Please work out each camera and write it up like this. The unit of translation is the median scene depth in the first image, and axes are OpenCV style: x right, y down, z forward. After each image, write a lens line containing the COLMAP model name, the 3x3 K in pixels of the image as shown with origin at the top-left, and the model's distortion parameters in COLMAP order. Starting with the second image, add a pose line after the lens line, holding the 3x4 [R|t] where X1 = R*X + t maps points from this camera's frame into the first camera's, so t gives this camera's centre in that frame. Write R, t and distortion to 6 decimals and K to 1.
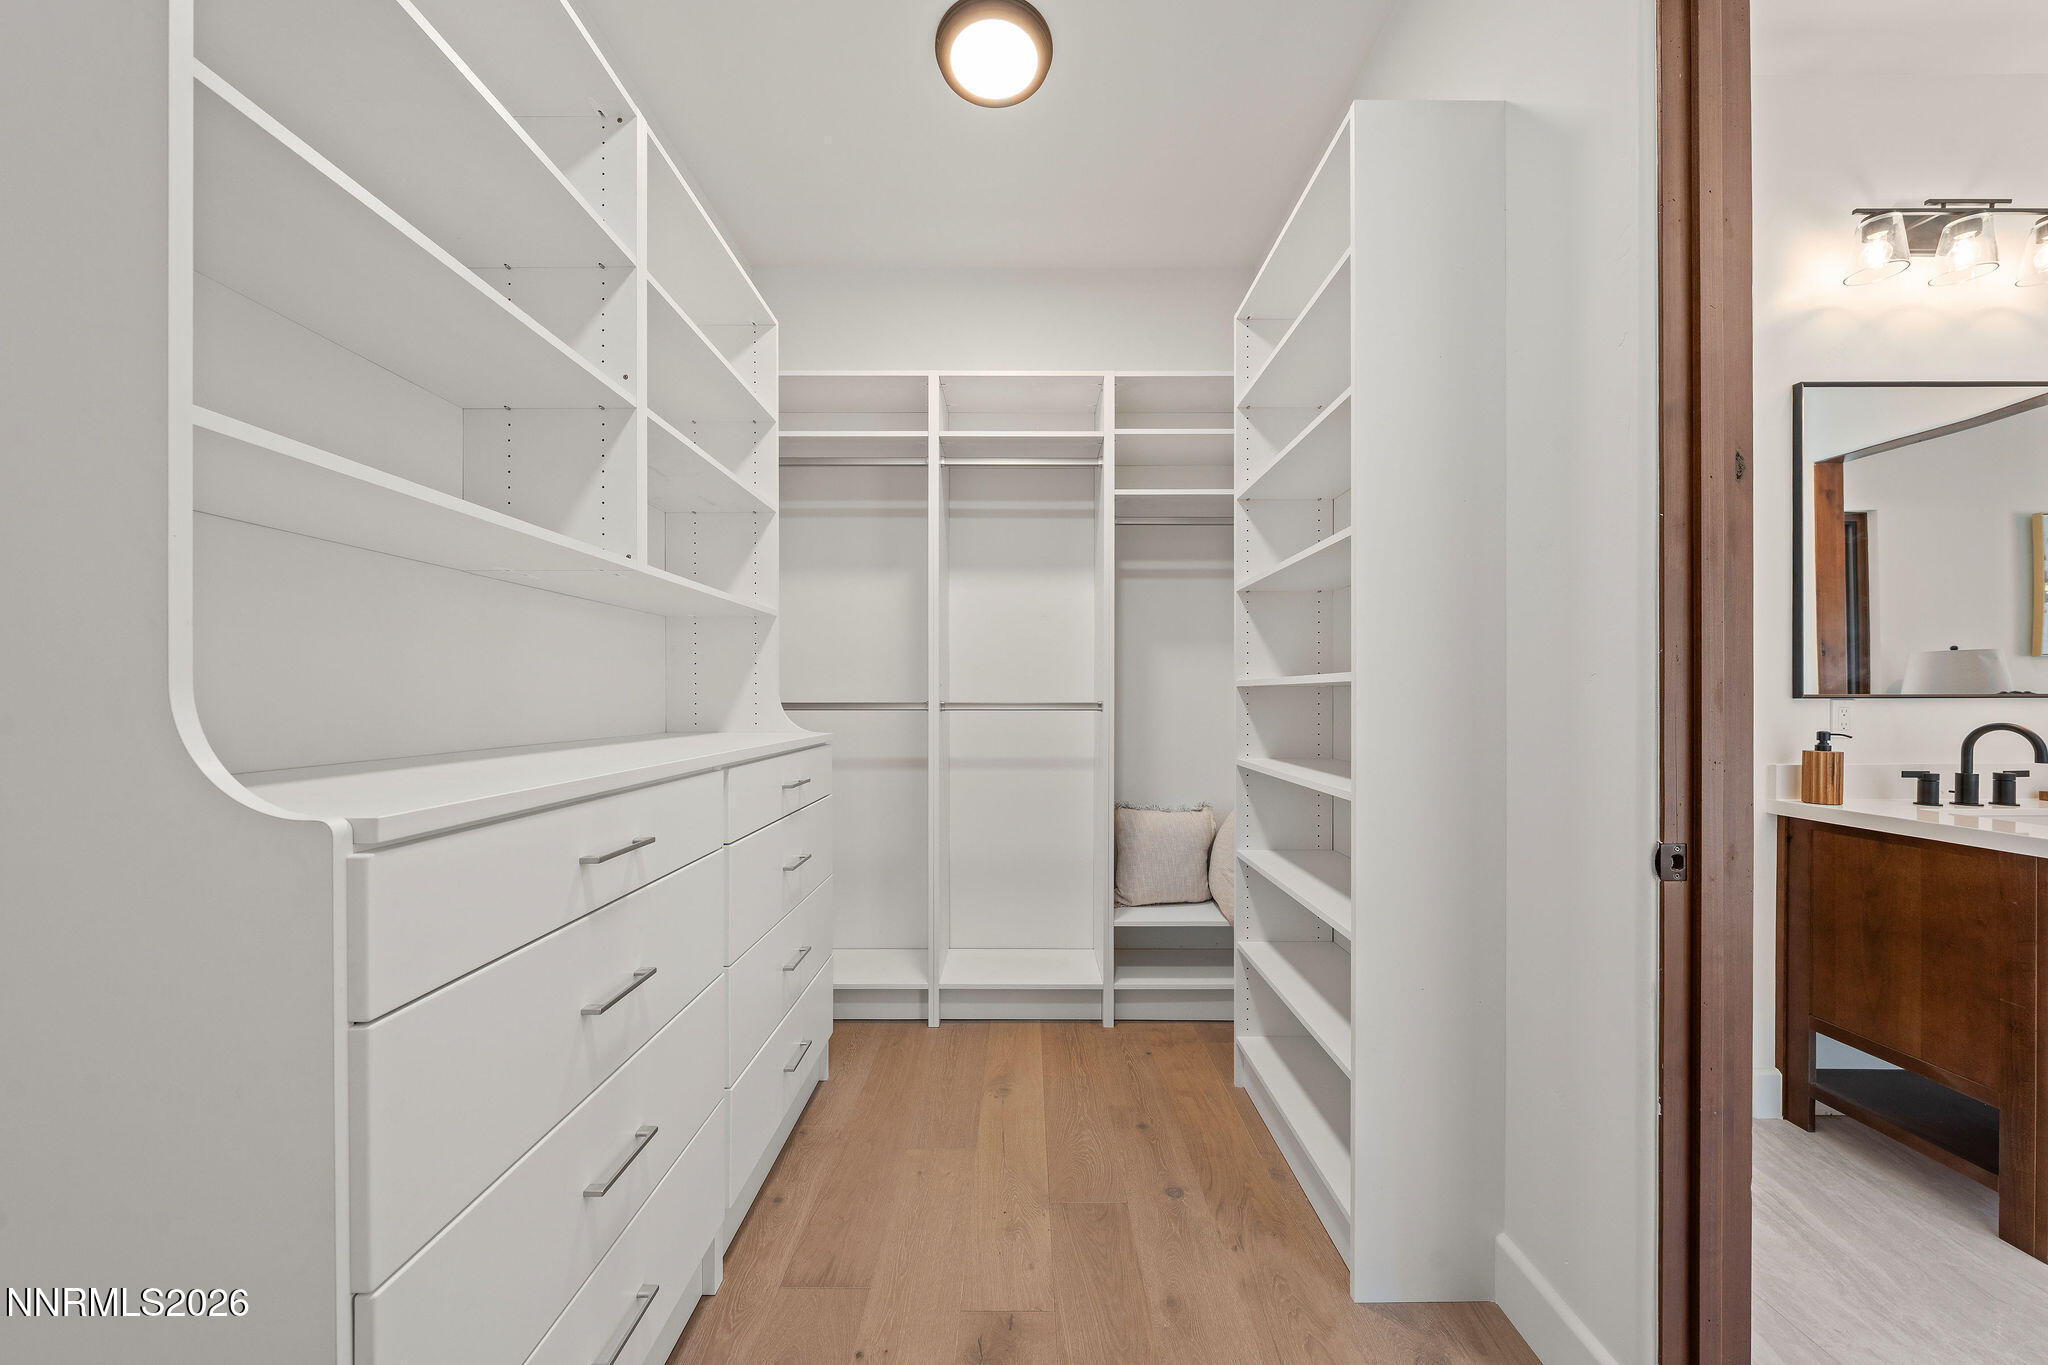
lens RADIAL K [[714.6, 0, 1018.0], [0, 714.6, 694.3], [0, 0, 1]] dist [-0.002429, -0.000110]
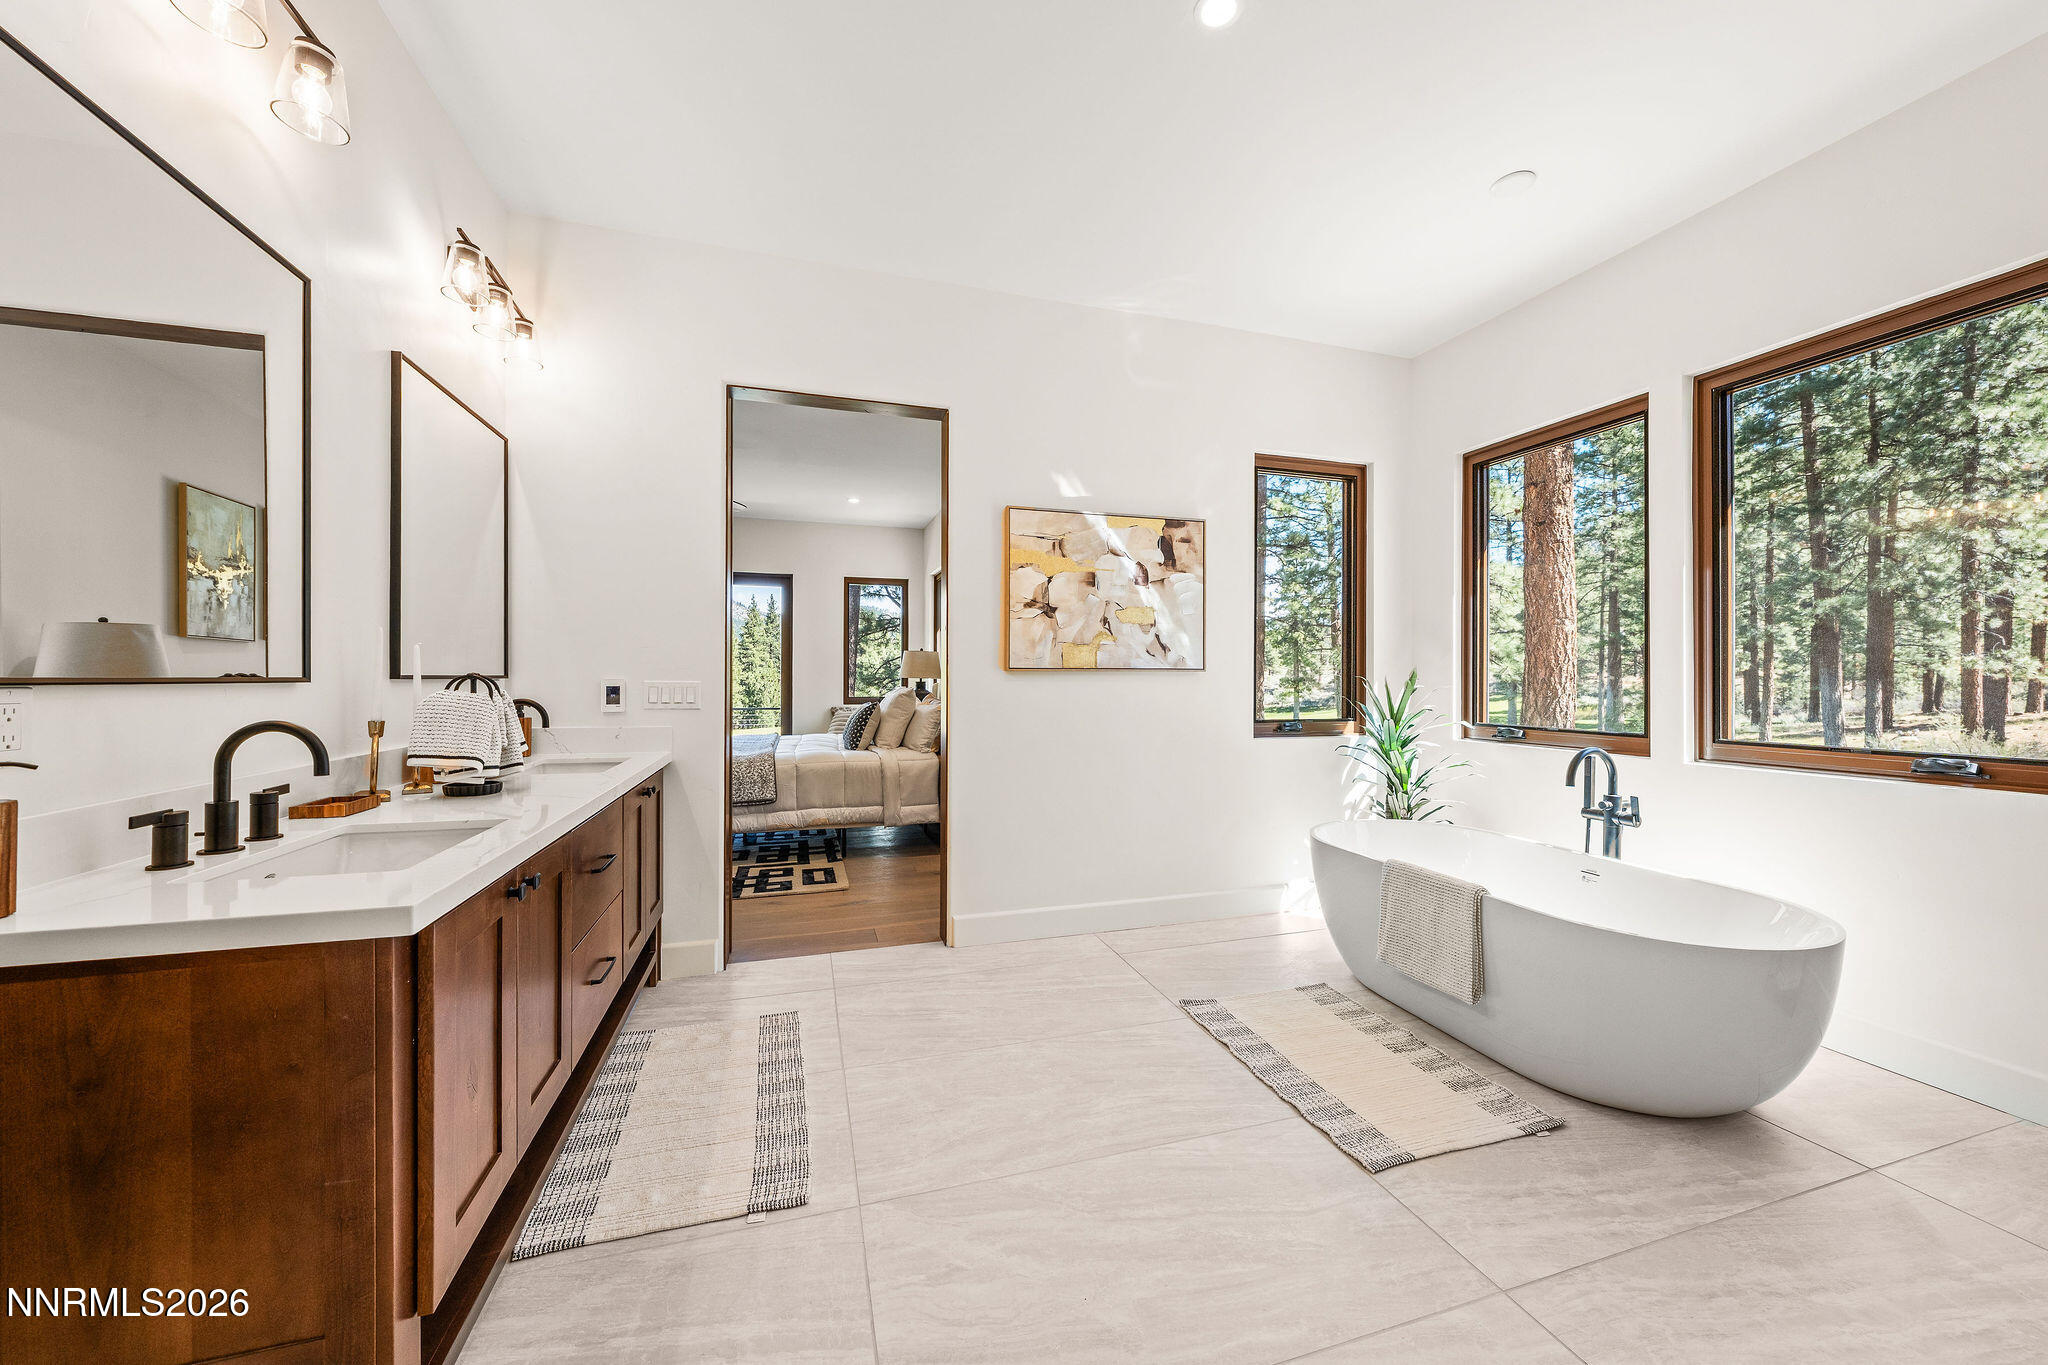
lens RADIAL K [[714.6, 0, 1012.3], [0, 714.6, 687.3], [0, 0, 1]] dist [-0.002429, -0.000110]
pose [[-0.282983, -0.005619, 0.959108, 0.530077], [-0.008163, 0.999961, 0.003450, 0.000974], [-0.959090, -0.006853, -0.283018, 0.508430]]
